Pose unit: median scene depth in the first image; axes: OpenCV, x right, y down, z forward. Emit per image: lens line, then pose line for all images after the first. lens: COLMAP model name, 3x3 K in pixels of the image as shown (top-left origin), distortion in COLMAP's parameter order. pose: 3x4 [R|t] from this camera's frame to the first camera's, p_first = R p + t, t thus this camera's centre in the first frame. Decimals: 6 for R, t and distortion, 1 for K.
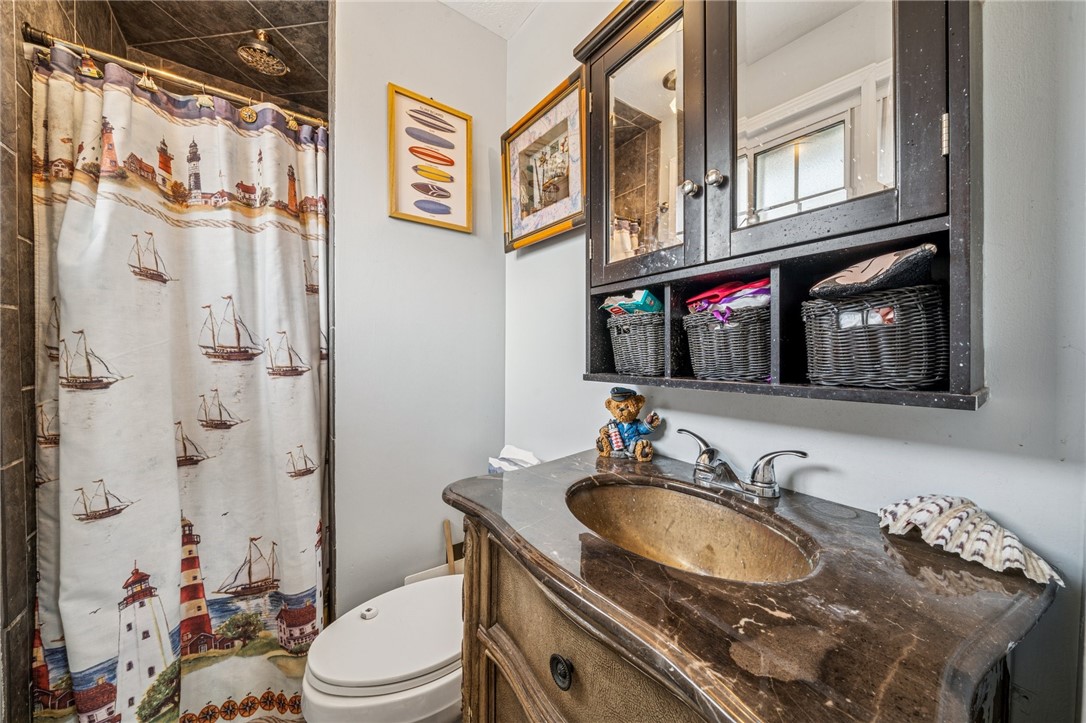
lens RADIAL K [[374.6, 0, 542.8], [0, 374.6, 364.7], [0, 0, 1]] dist [-0.002071, 0.000081]
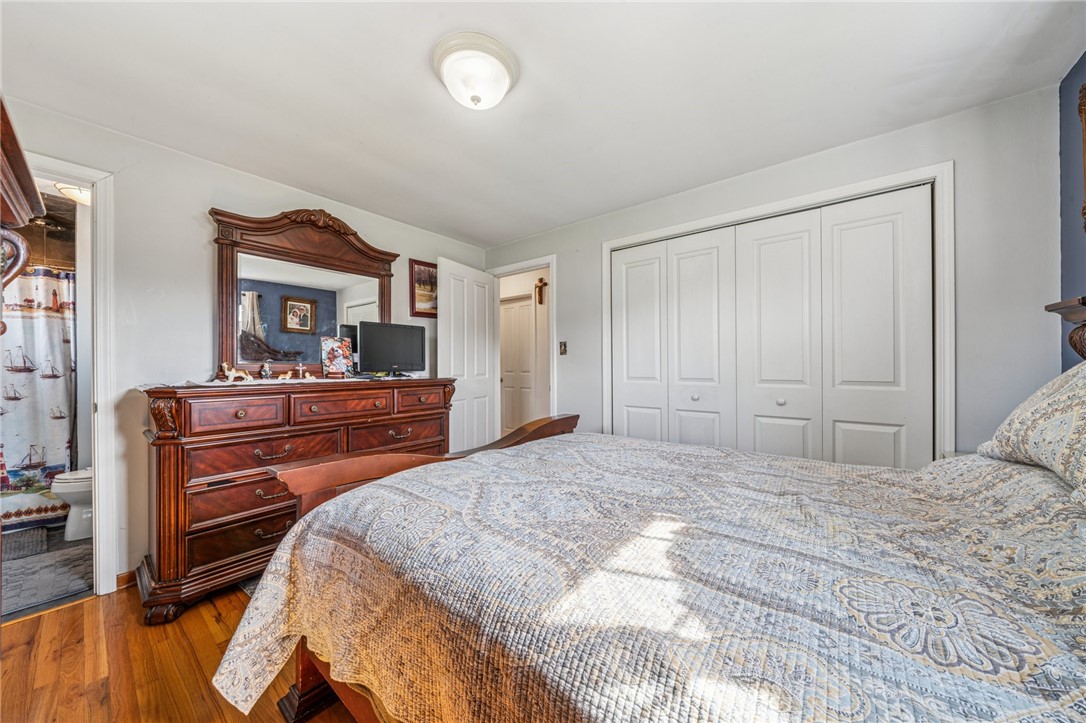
lens RADIAL K [[374.6, 0, 542.8], [0, 374.6, 364.7], [0, 0, 1]] dist [-0.002071, 0.000081]
pose [[0.967631, -0.003649, 0.252343, 1.808290], [0.005932, 0.999948, -0.008286, -0.019570], [-0.252299, 0.009514, 0.967602, -2.167390]]
